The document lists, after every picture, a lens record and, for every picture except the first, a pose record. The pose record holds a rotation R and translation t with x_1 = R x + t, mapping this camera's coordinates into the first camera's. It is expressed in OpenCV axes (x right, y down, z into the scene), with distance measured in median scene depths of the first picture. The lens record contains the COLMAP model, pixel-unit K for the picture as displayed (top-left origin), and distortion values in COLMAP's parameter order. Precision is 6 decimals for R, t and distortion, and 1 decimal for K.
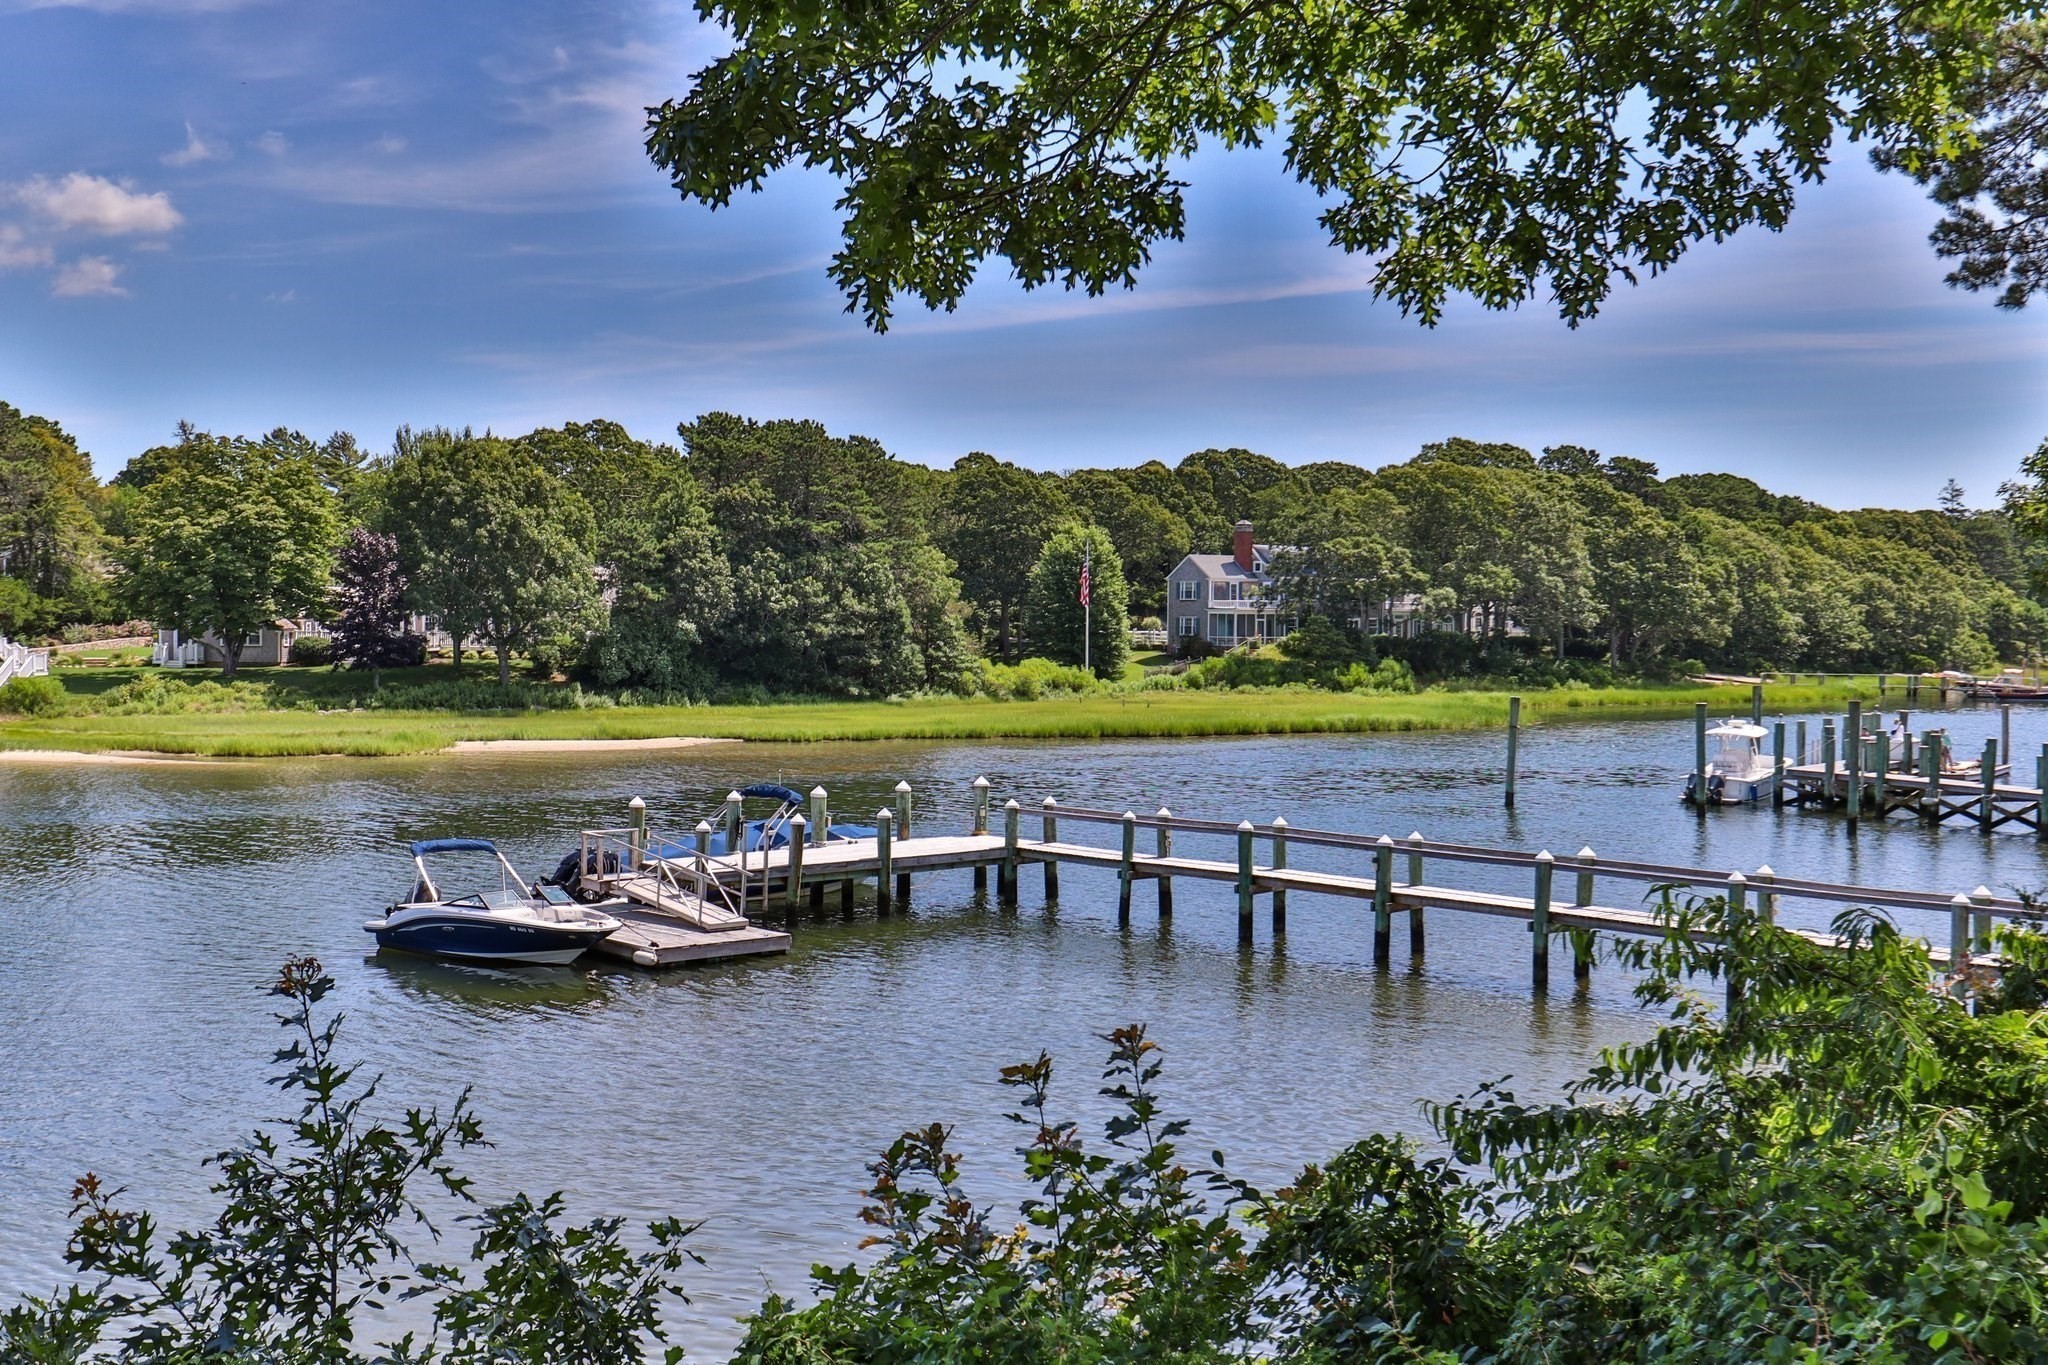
lens RADIAL K [[2208.4, 0, 1024.0], [0, 2208.4, 682.5], [0, 0, 1]] dist [0.001897, -0.001110]
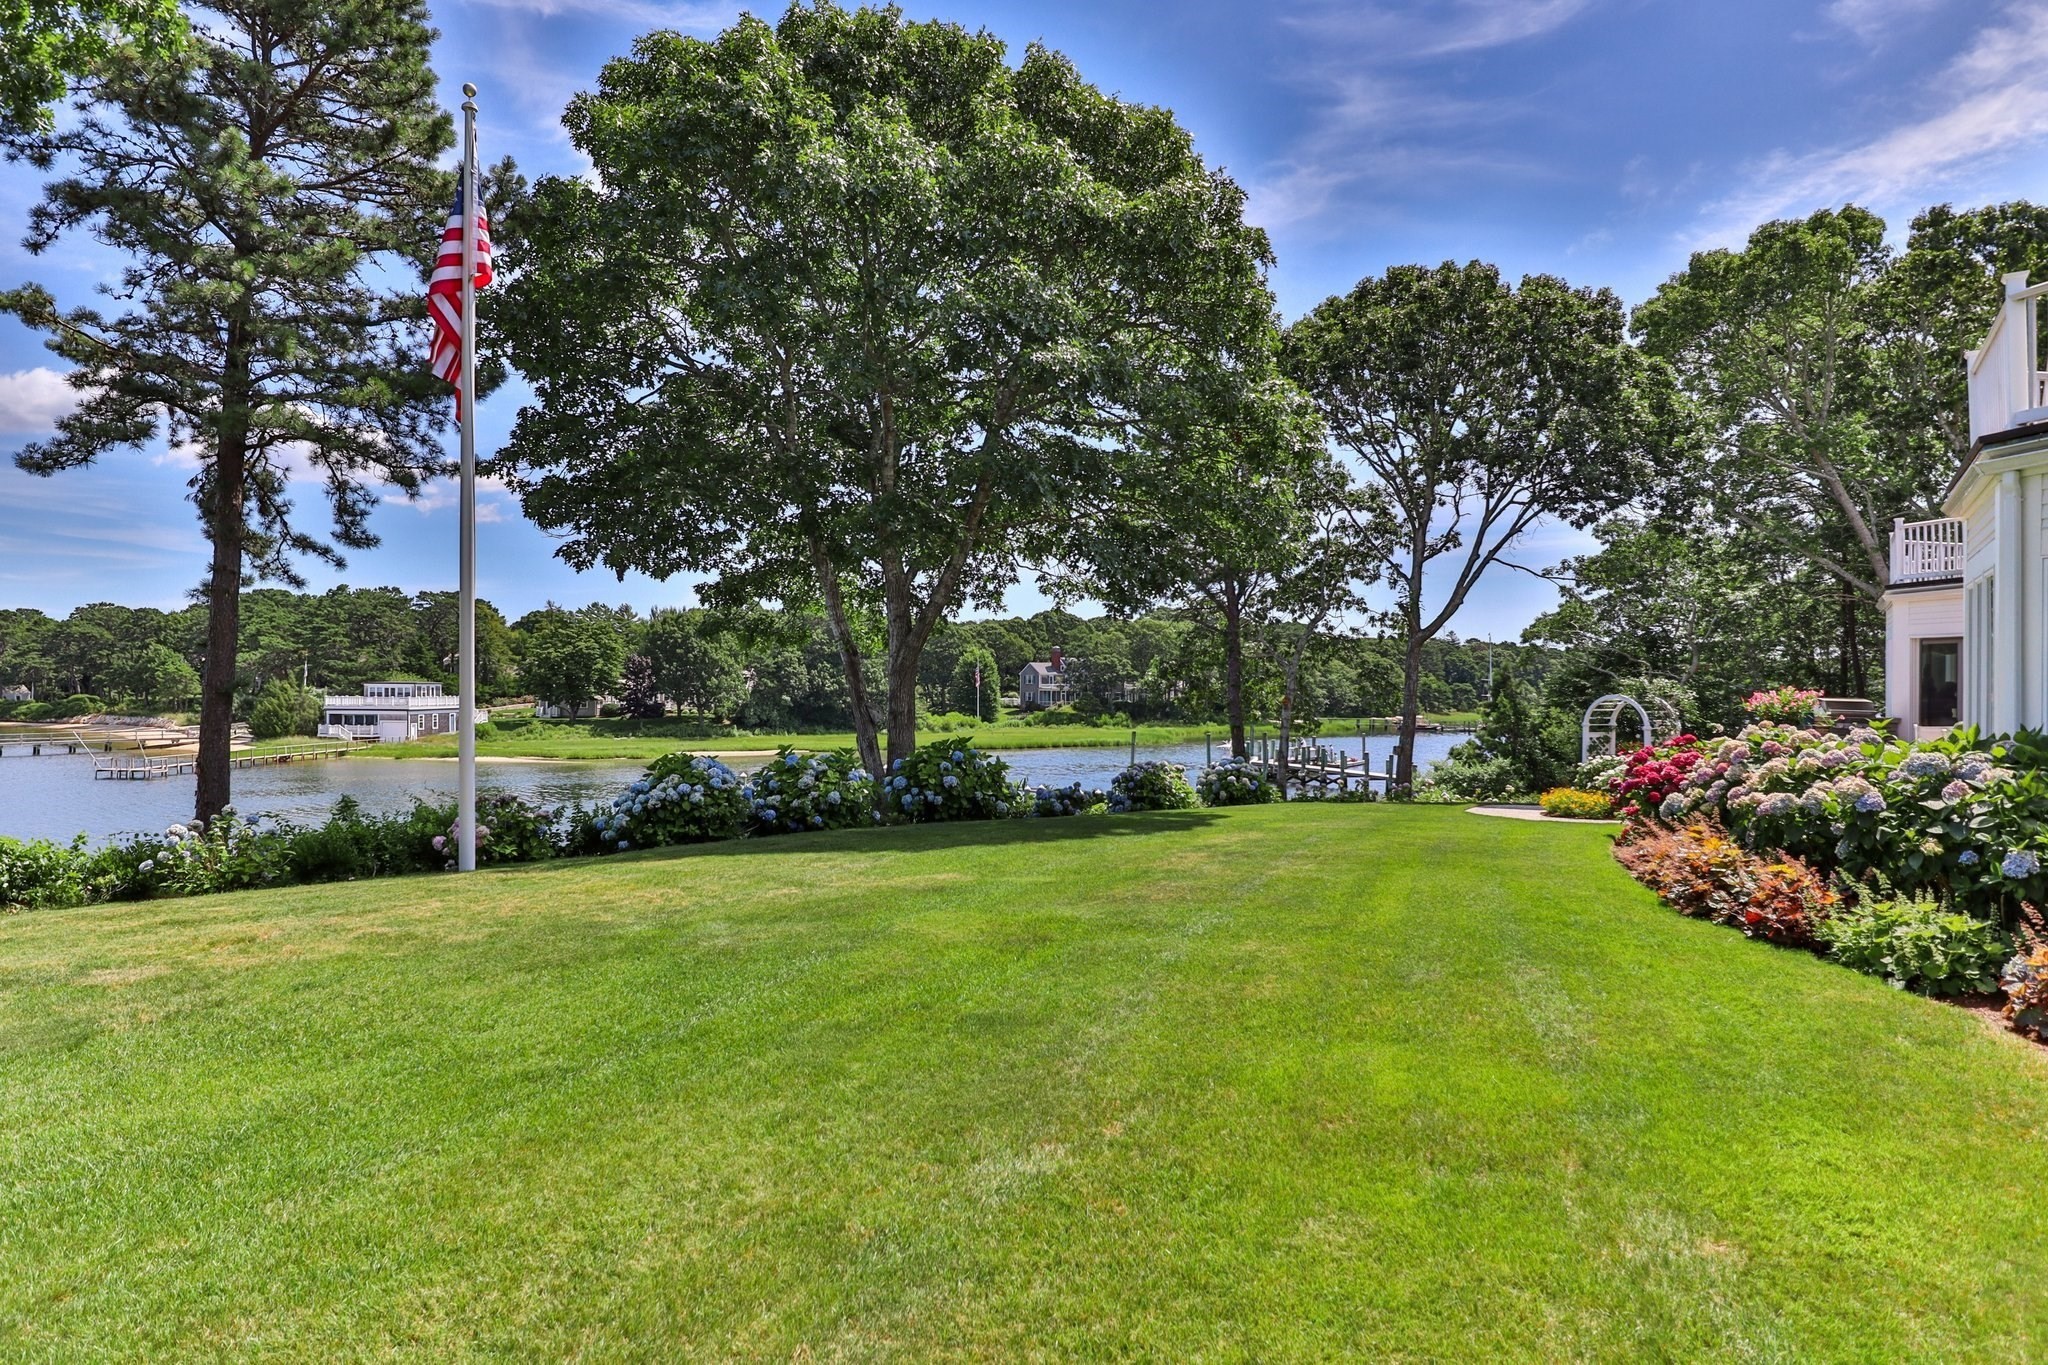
lens RADIAL K [[1173.2, 0, 1024.0], [0, 1173.2, 682.5], [0, 0, 1]] dist [-0.004132, -0.000422]
pose [[0.999521, -0.001698, 0.030907, 0.041919], [0.002682, 0.999490, -0.031832, -0.003728], [-0.030837, 0.031899, 0.999015, -0.145343]]
